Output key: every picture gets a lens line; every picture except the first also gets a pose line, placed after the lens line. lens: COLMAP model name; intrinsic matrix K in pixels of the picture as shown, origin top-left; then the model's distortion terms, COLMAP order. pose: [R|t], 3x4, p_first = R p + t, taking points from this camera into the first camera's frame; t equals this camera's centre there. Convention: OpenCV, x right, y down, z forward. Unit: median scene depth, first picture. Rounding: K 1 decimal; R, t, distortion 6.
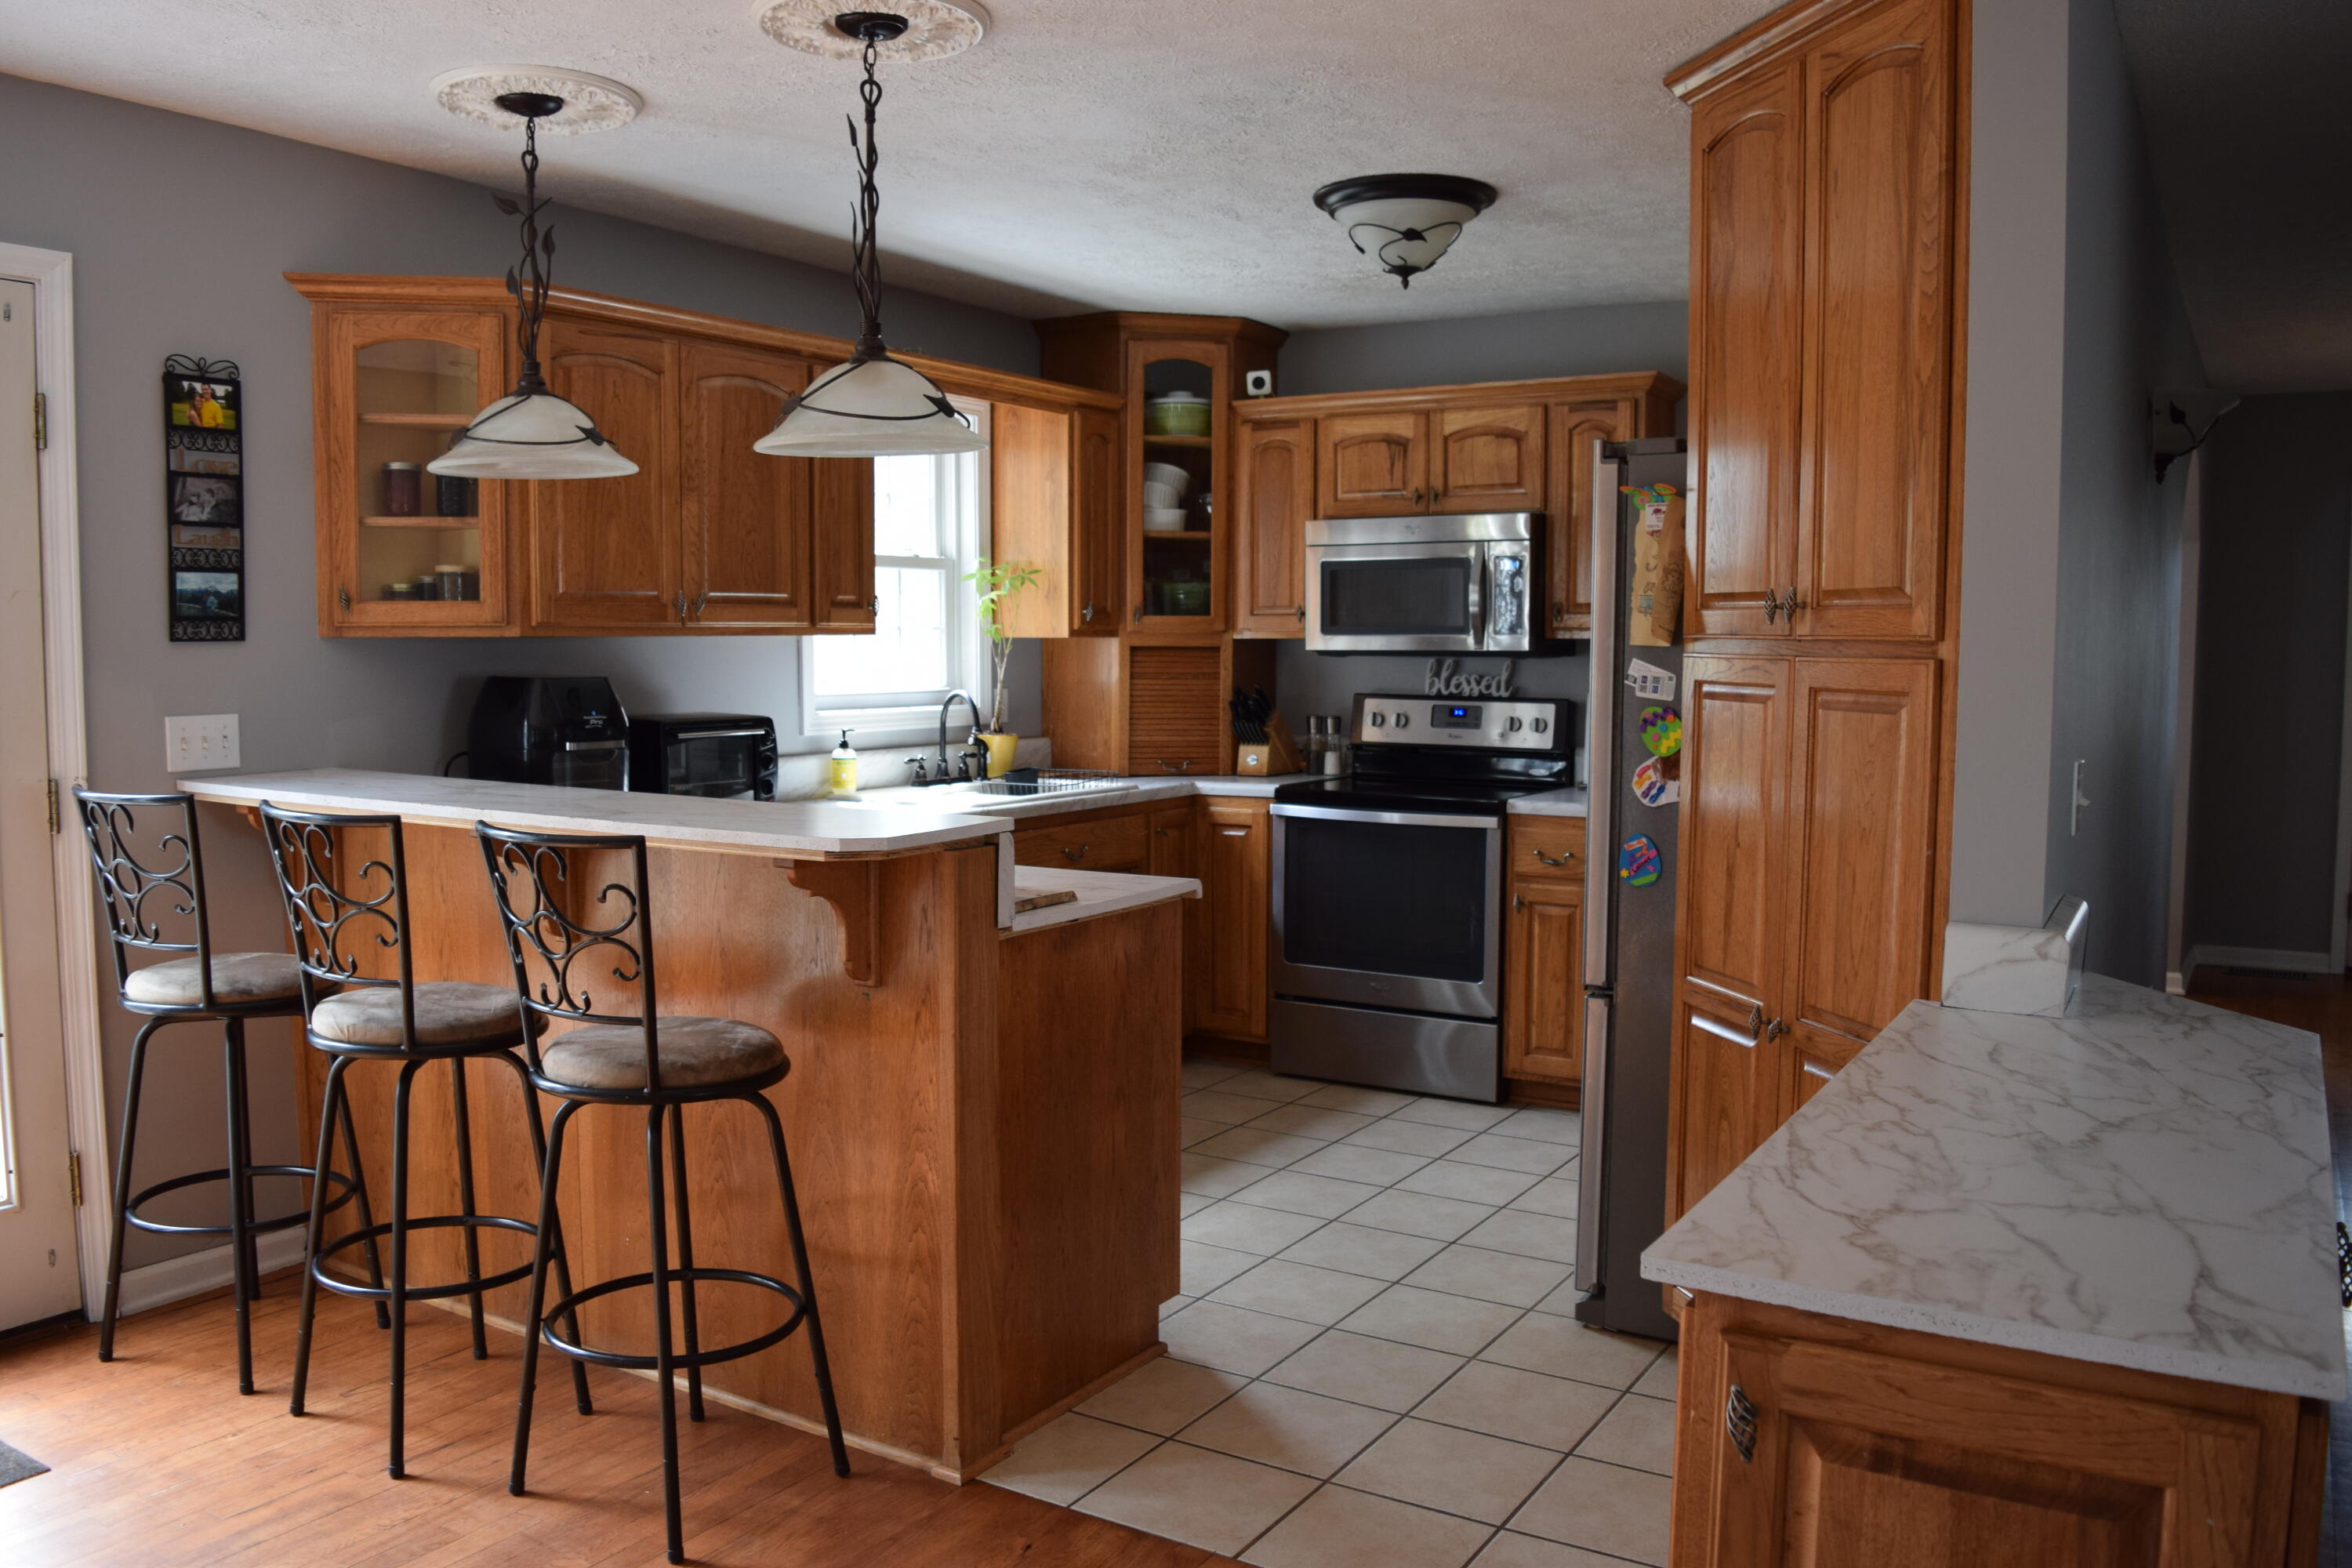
lens RADIAL K [[1837.2, 0, 1171.8], [0, 1837.2, 777.1], [0, 0, 1]] dist [-0.096898, 0.029050]
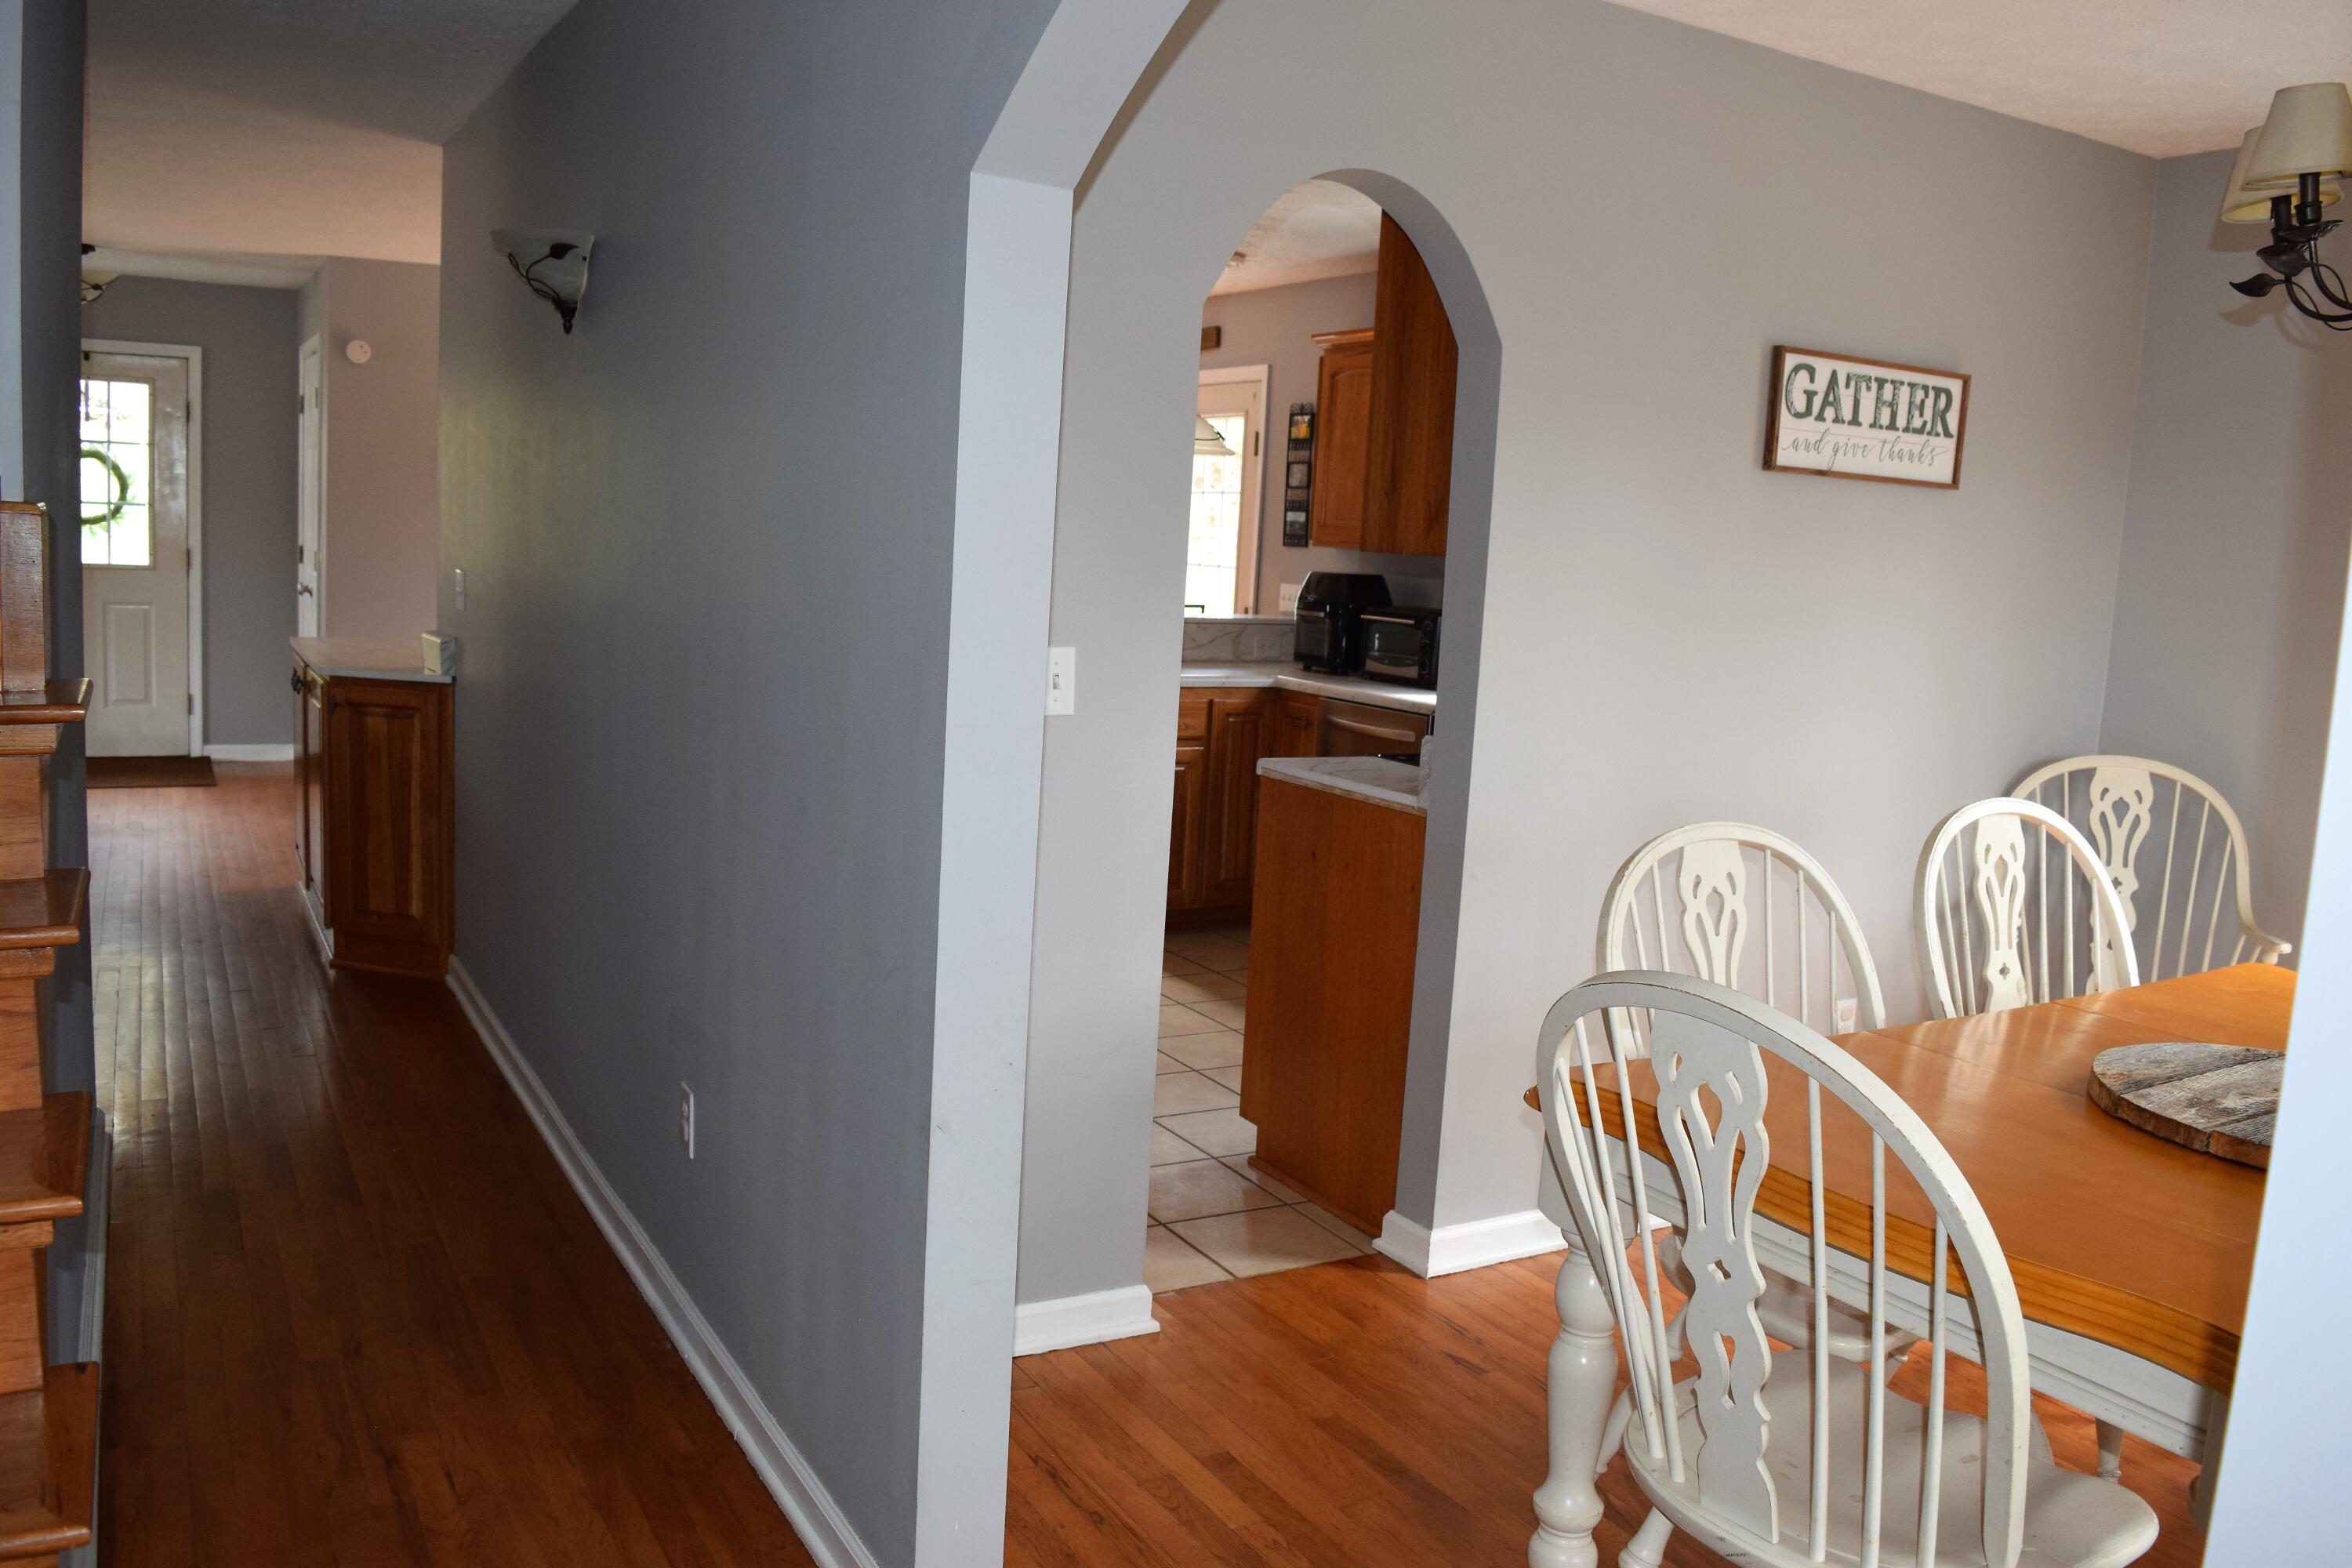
lens RADIAL K [[1837.2, 0, 1170.7], [0, 1837.2, 781.7], [0, 0, 1]] dist [-0.096898, 0.029050]
pose [[-0.475715, 0.086852, -0.875301, 1.421069], [-0.122370, 0.978901, 0.163639, -0.147263], [0.871046, 0.184956, -0.455051, 1.993191]]
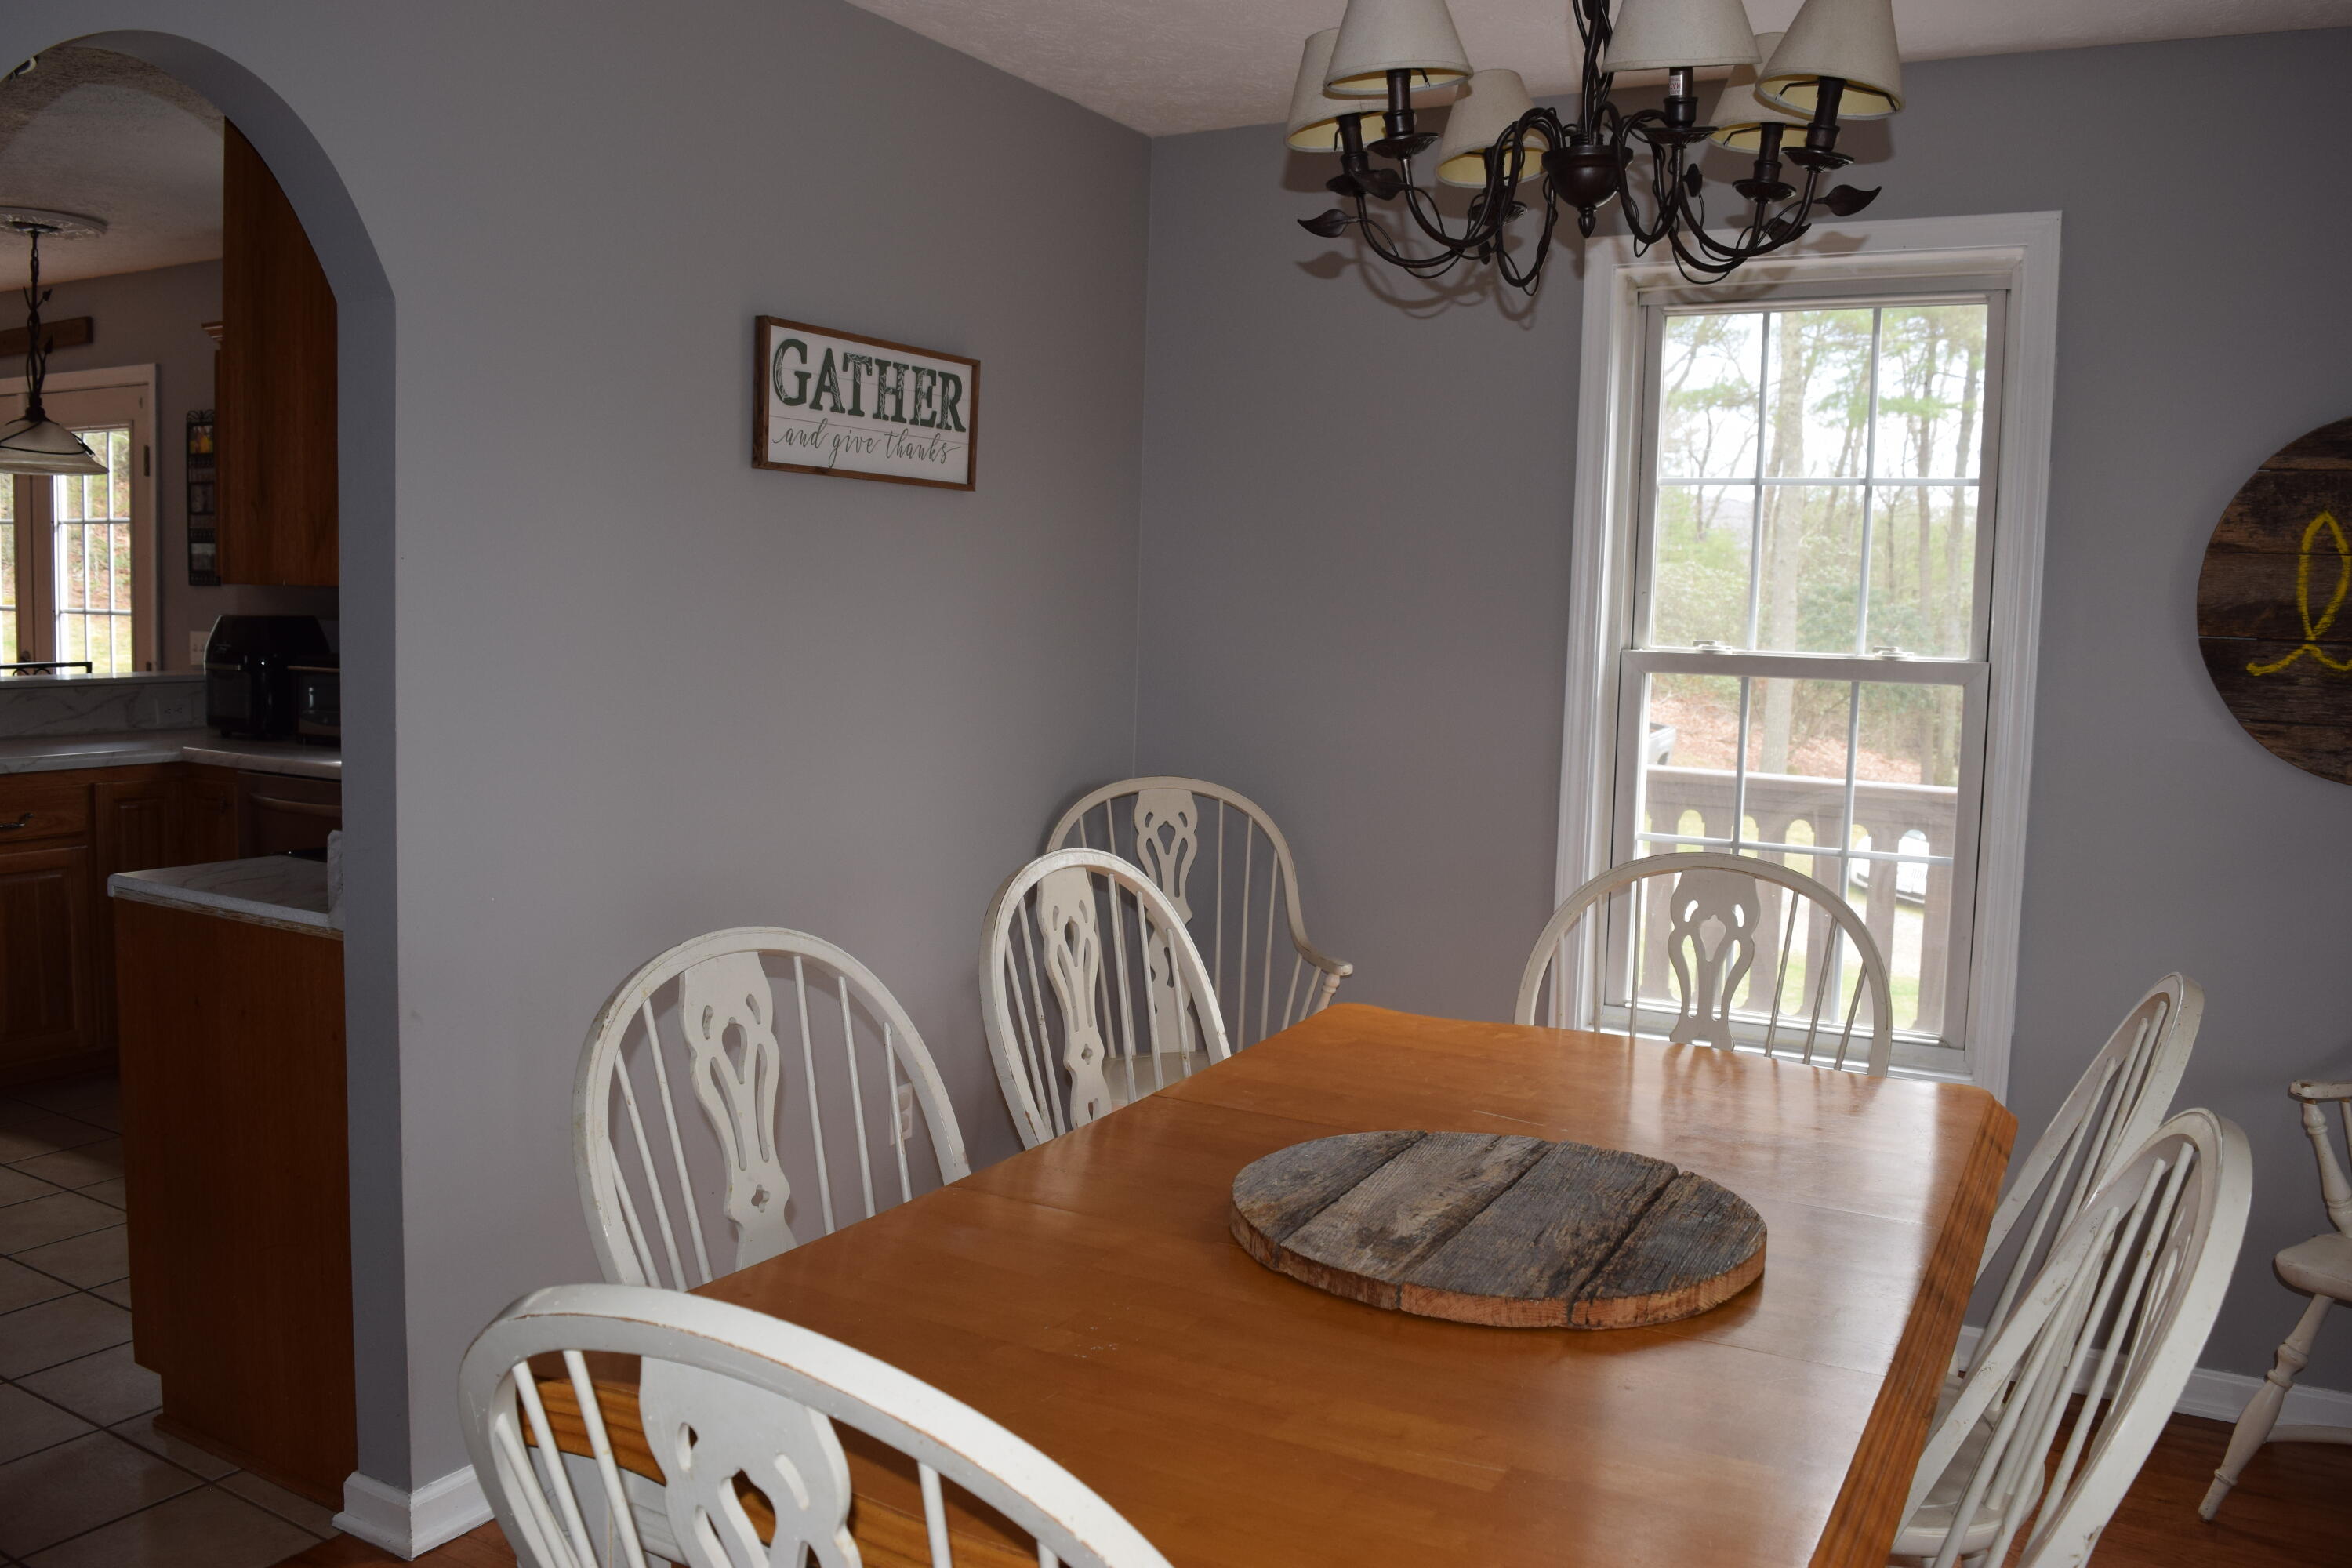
lens RADIAL K [[1837.2, 0, 1177.0], [0, 1837.2, 779.1], [0, 0, 1]] dist [-0.096898, 0.029050]
pose [[0.038356, 0.089945, -0.995208, 1.200775], [-0.103721, 0.990920, 0.085559, -0.142482], [0.993867, 0.099943, 0.047337, 1.953896]]
